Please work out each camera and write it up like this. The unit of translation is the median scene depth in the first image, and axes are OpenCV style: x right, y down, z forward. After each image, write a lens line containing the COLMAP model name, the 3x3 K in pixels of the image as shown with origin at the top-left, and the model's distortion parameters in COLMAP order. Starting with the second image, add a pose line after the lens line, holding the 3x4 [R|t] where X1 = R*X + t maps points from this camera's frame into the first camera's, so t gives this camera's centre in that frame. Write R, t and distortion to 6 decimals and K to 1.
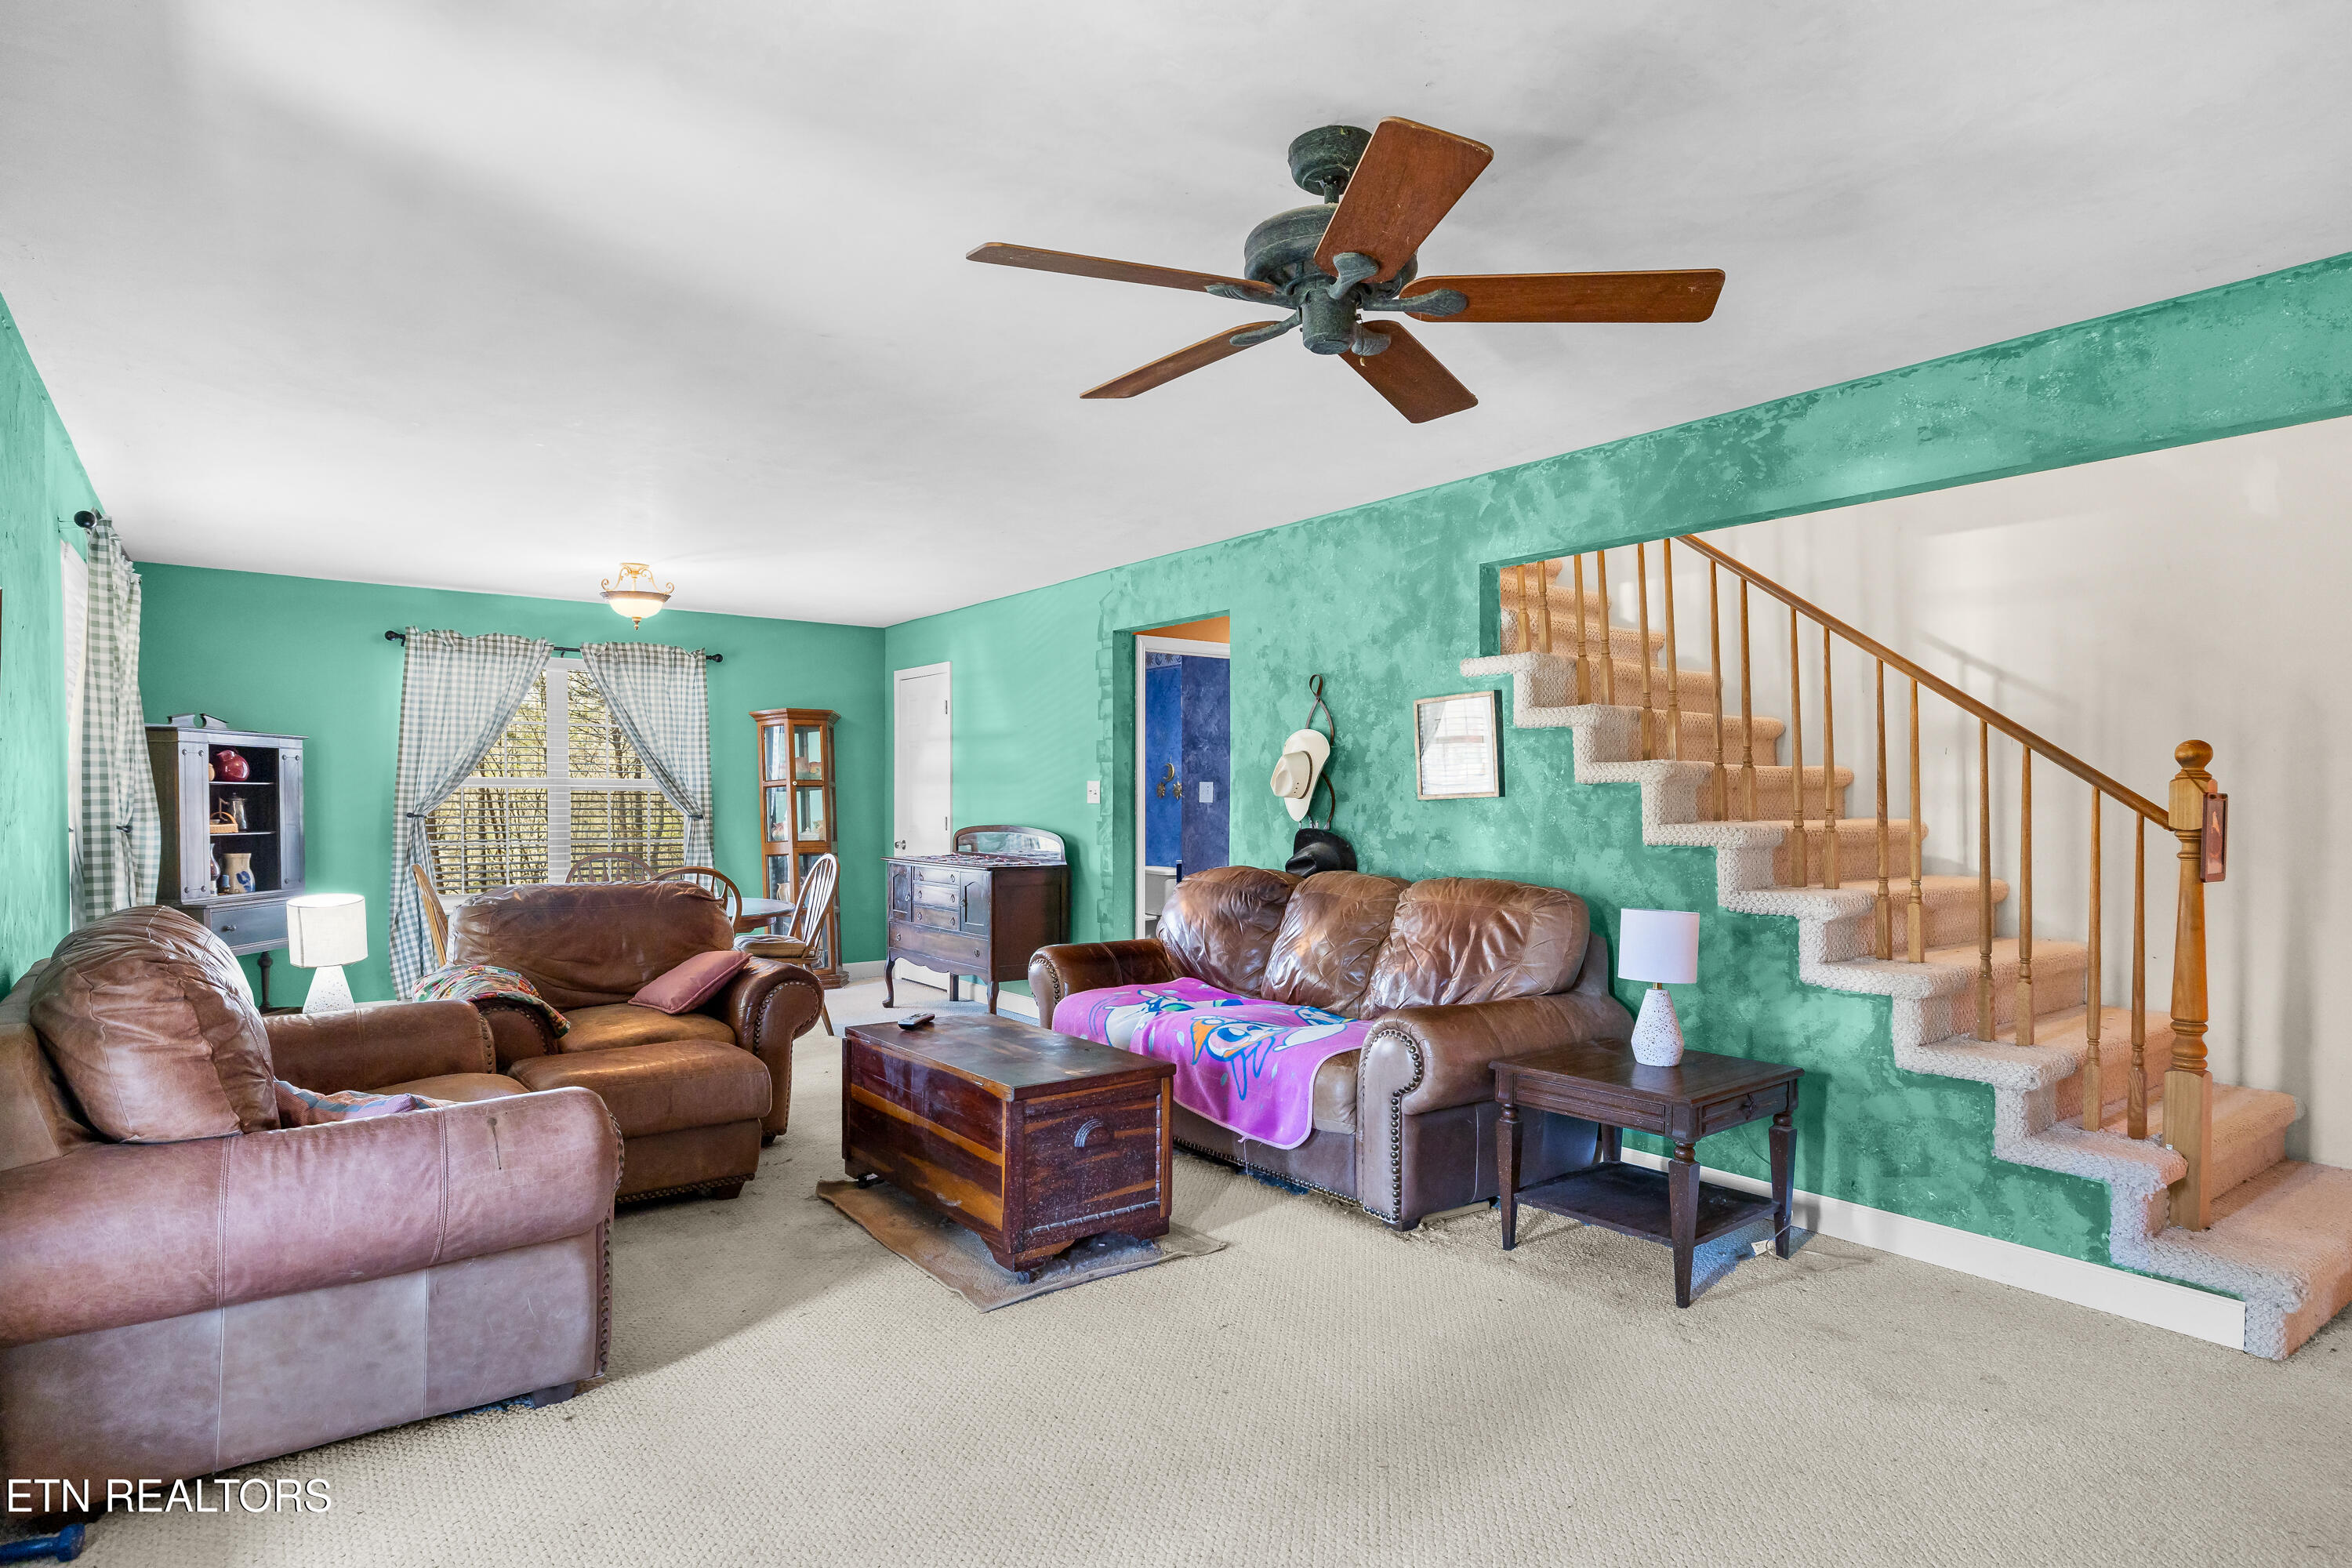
lens RADIAL K [[1267.9, 0, 1173.2], [0, 1267.9, 811.7], [0, 0, 1]] dist [-0.001515, 0.000146]
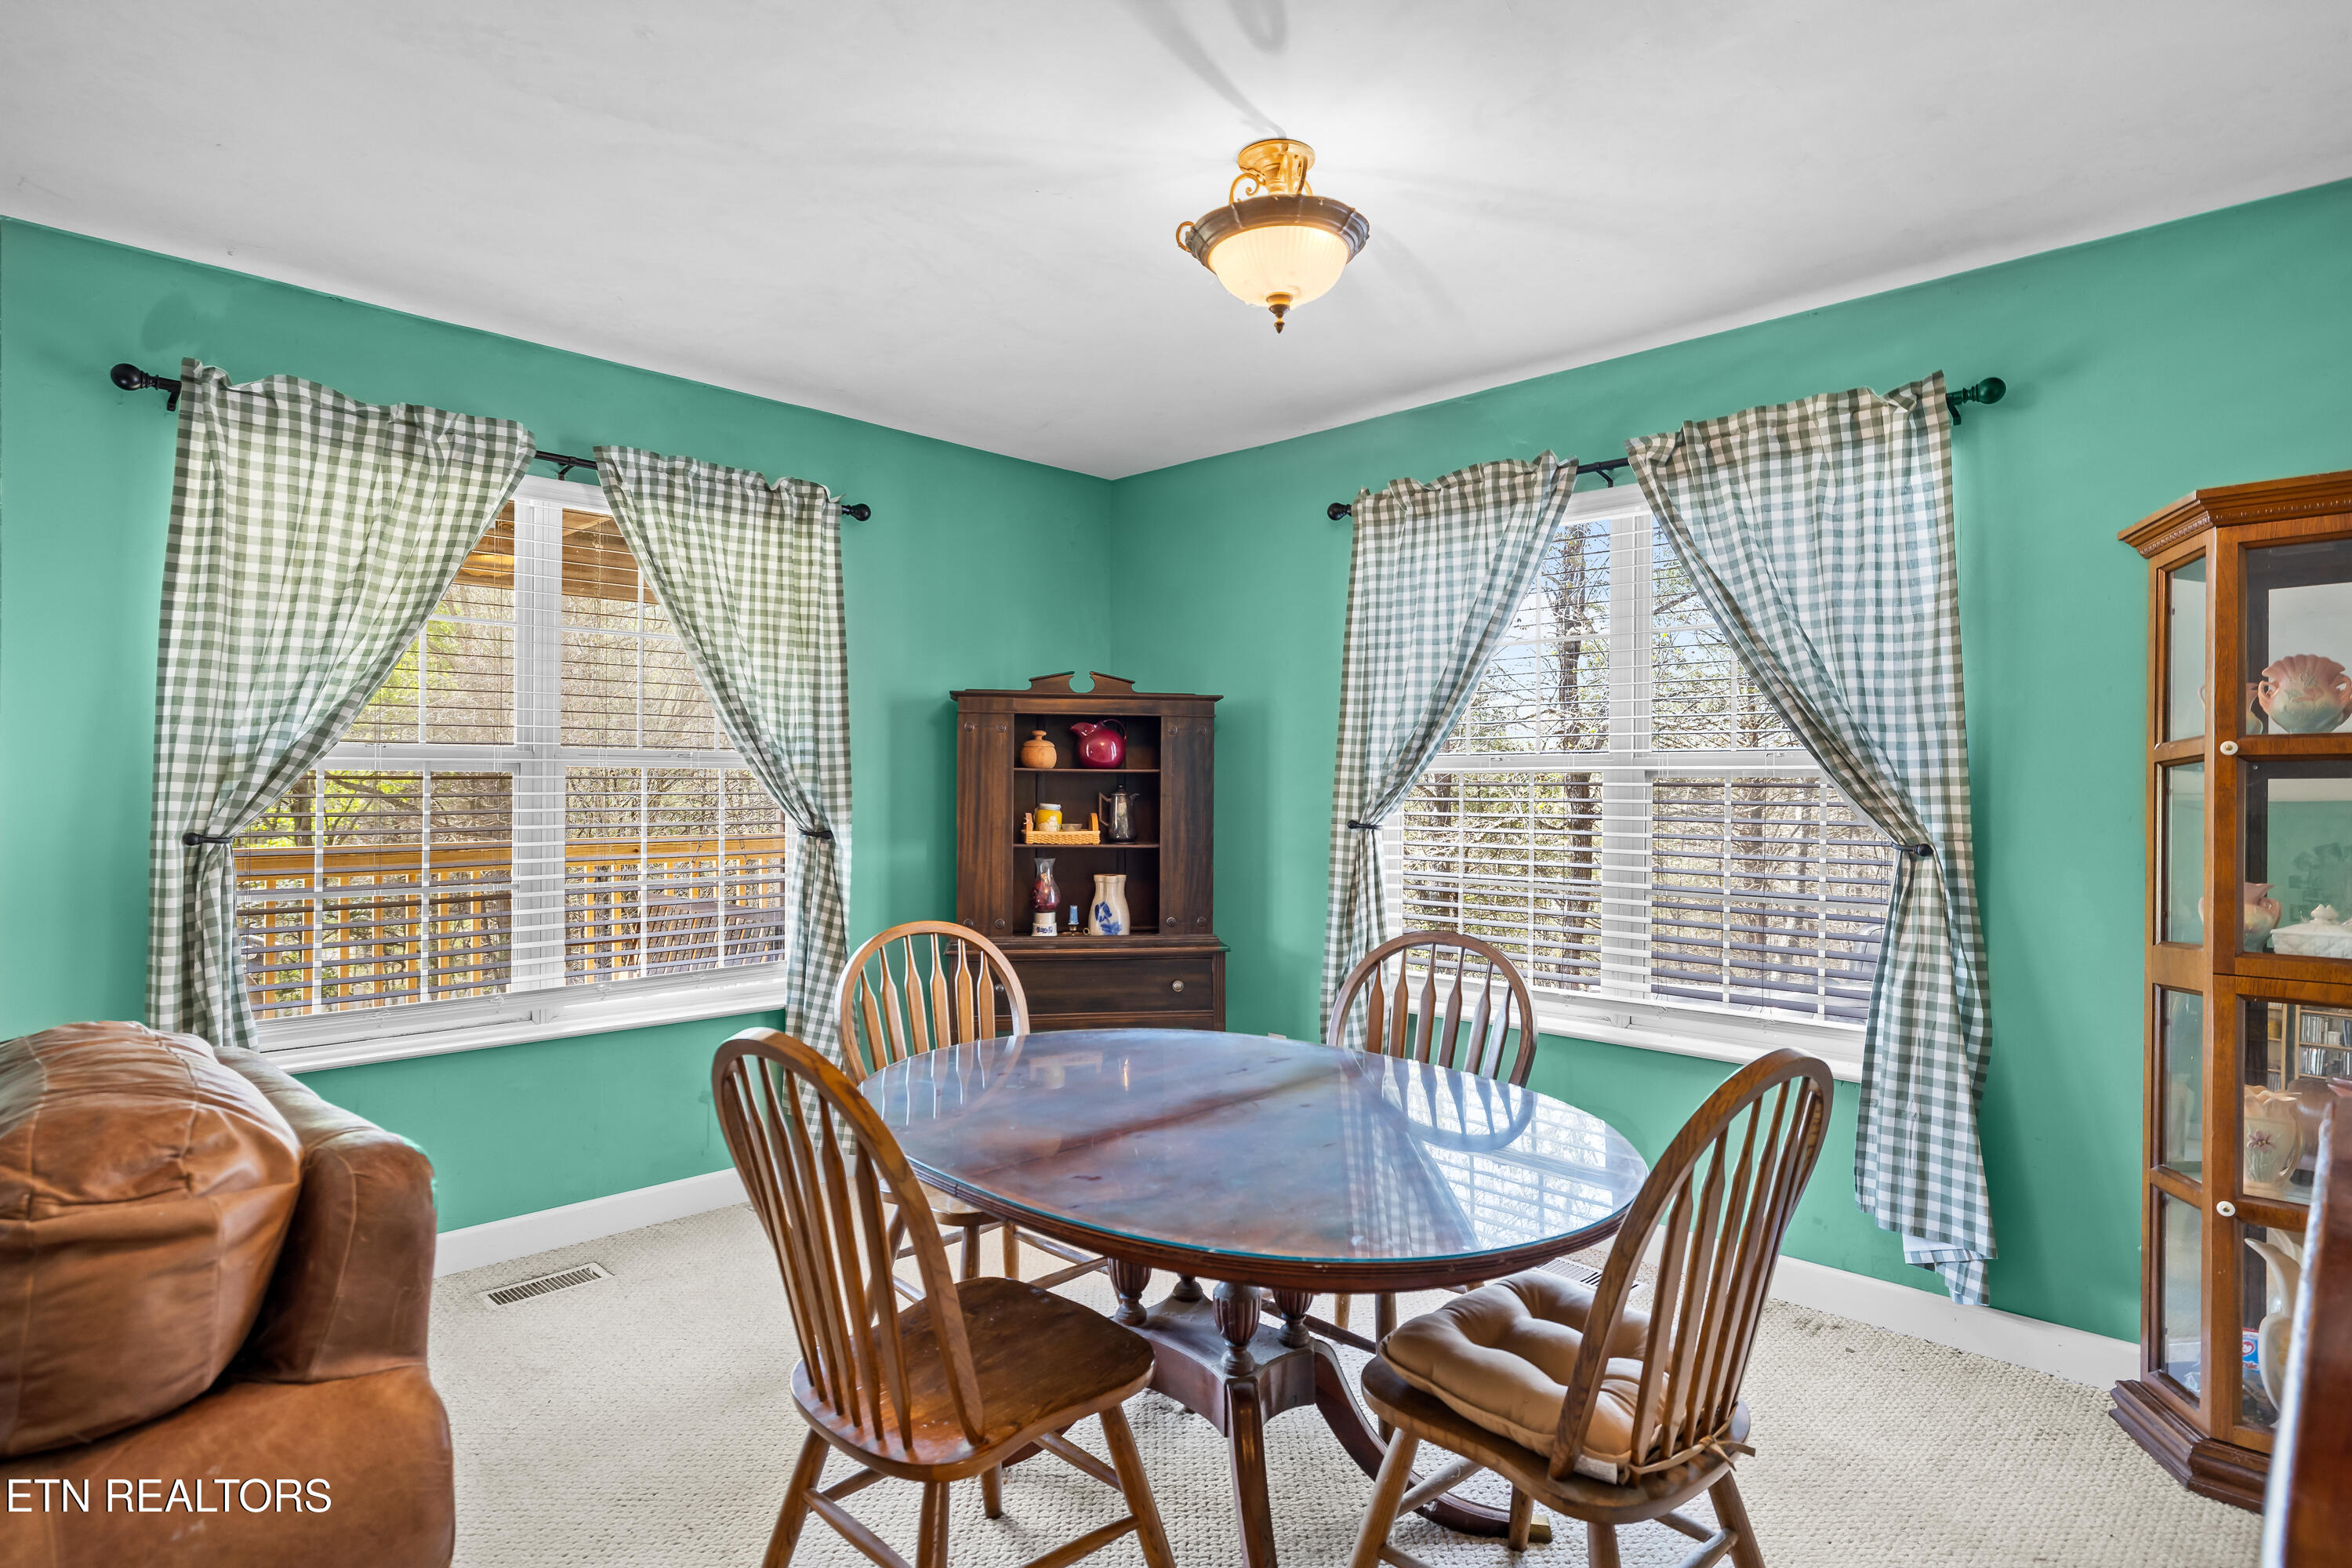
lens RADIAL K [[1254.4, 0, 1177.0], [0, 1254.4, 795.9], [0, 0, 1]] dist [-0.004738, -0.000752]
pose [[0.145276, 0.003527, -0.989385, -0.070493], [-0.016325, 0.999866, 0.001168, -0.010453], [0.989256, 0.015982, 0.145314, 0.941378]]
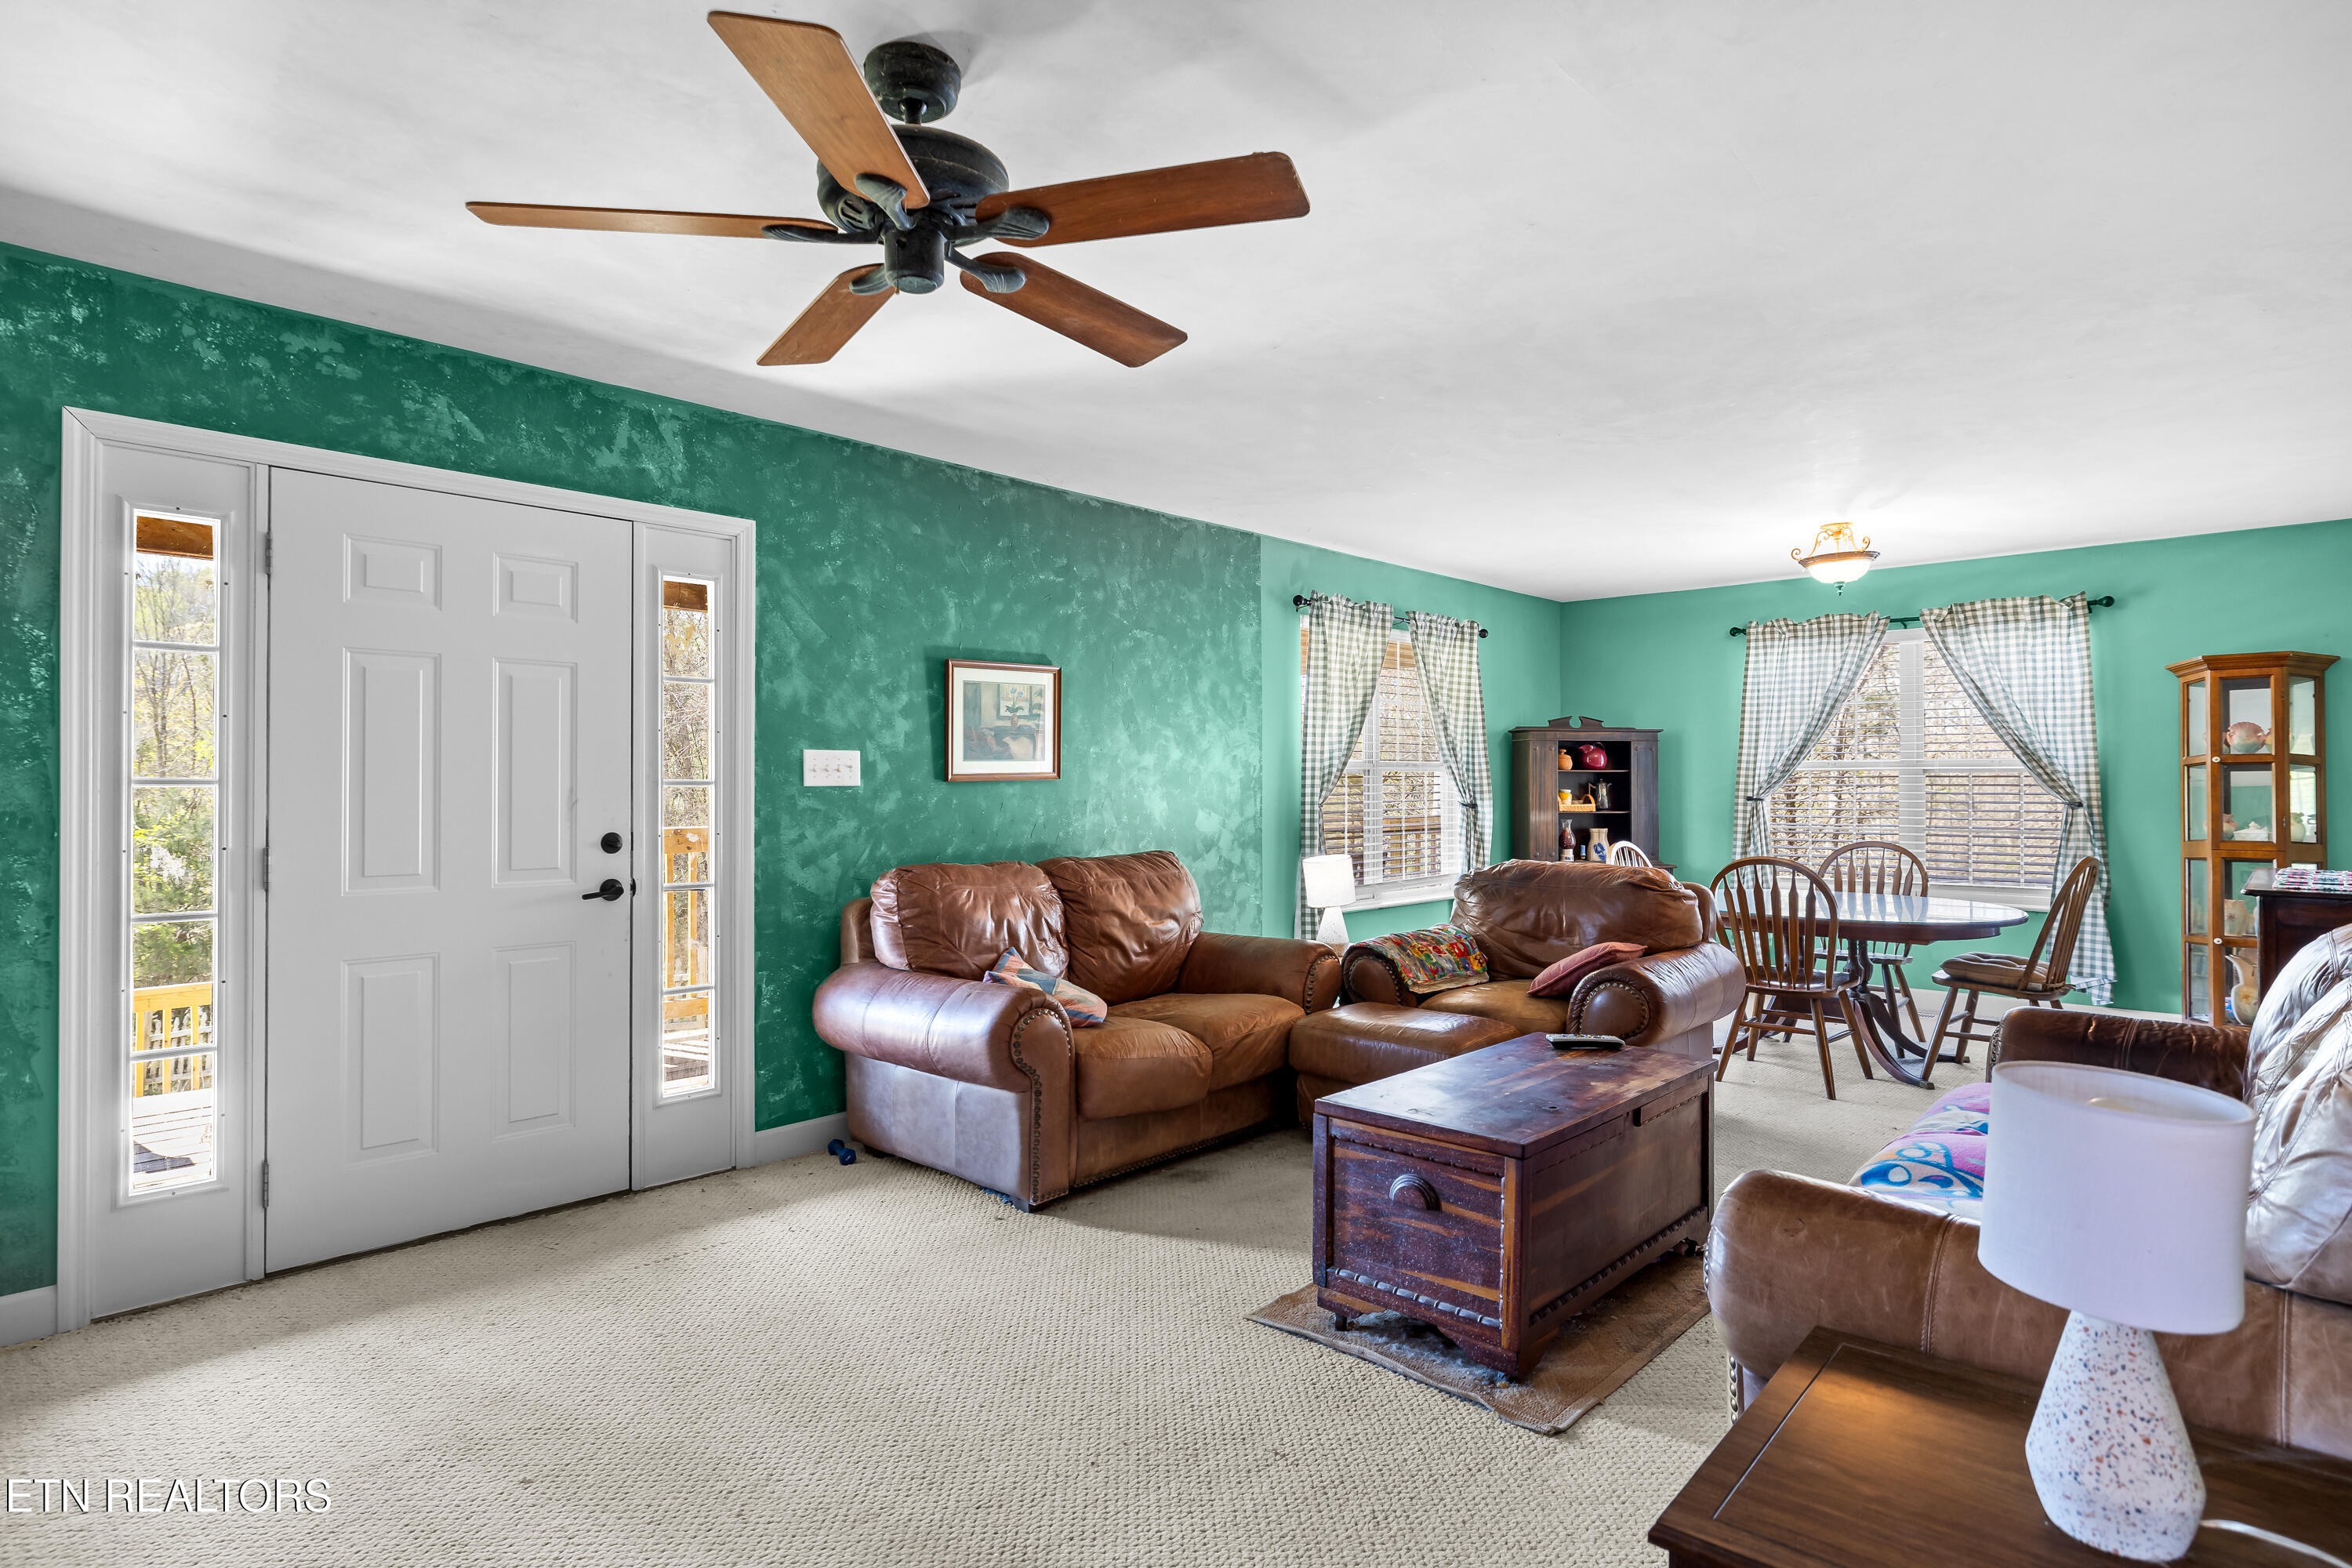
lens RADIAL K [[1243.5, 0, 1176.0], [0, 1243.5, 784.0], [0, 0, 1]] dist [-0.000416, 0.000305]
pose [[0.167890, -0.003917, -0.985798, 0.382180], [-0.008128, 0.999953, -0.005357, -0.000147], [0.985772, 0.008912, 0.167850, 0.395073]]
